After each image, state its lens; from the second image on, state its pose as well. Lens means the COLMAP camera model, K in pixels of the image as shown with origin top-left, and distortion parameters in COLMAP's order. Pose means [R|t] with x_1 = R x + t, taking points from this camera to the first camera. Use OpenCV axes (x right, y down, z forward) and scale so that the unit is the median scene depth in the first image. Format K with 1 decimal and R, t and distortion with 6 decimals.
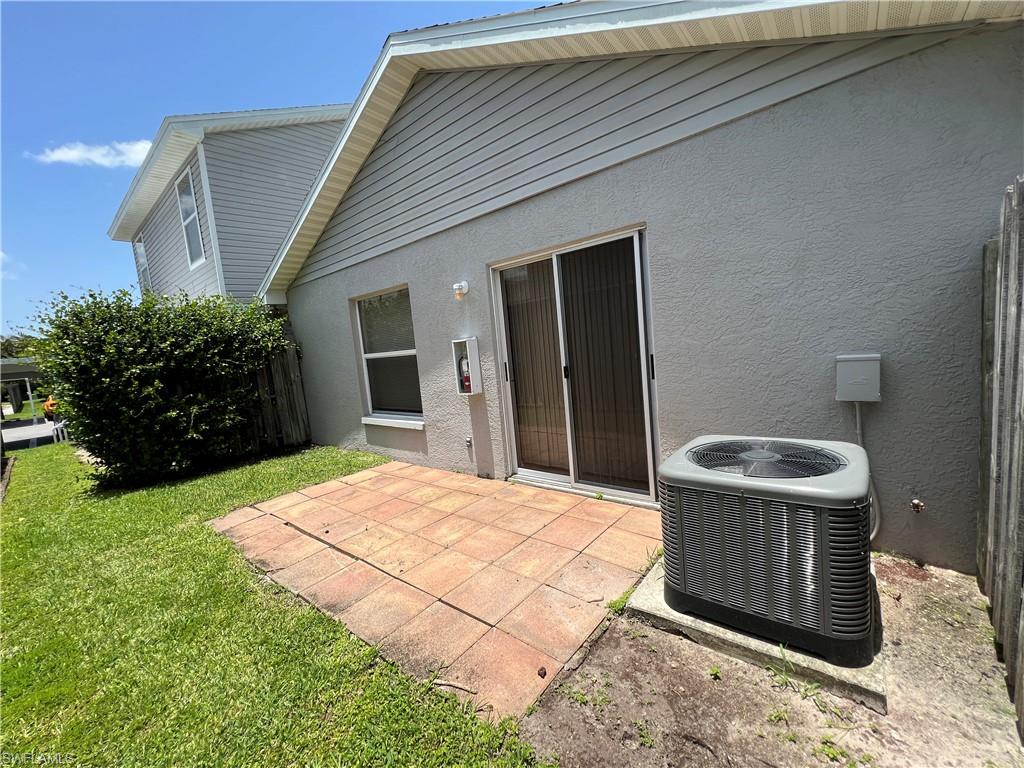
lens RADIAL K [[411.9, 0, 511.2], [0, 411.9, 385.3], [0, 0, 1]] dist [-0.002666, 0.000576]
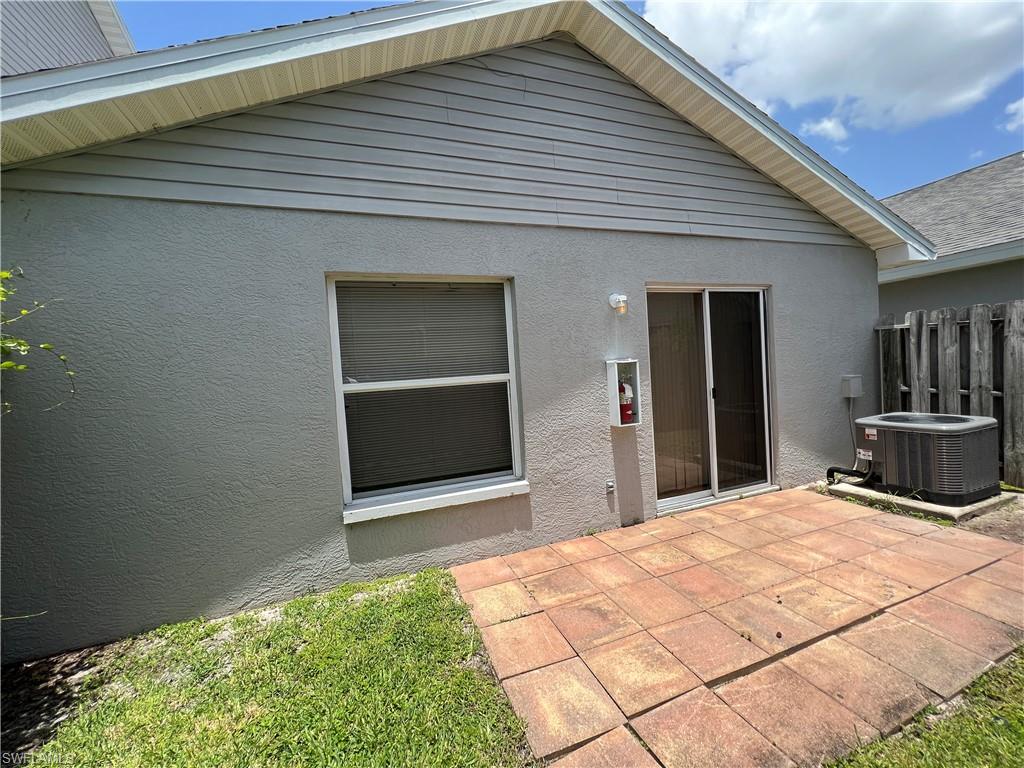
lens RADIAL K [[411.9, 0, 511.8], [0, 411.9, 384.8], [0, 0, 1]] dist [-0.002666, 0.000576]
pose [[0.496874, 0.030184, 0.867298, -1.061363], [0.107533, 0.989552, -0.096044, -0.005346], [-0.861135, 0.140985, 0.488437, 0.870796]]
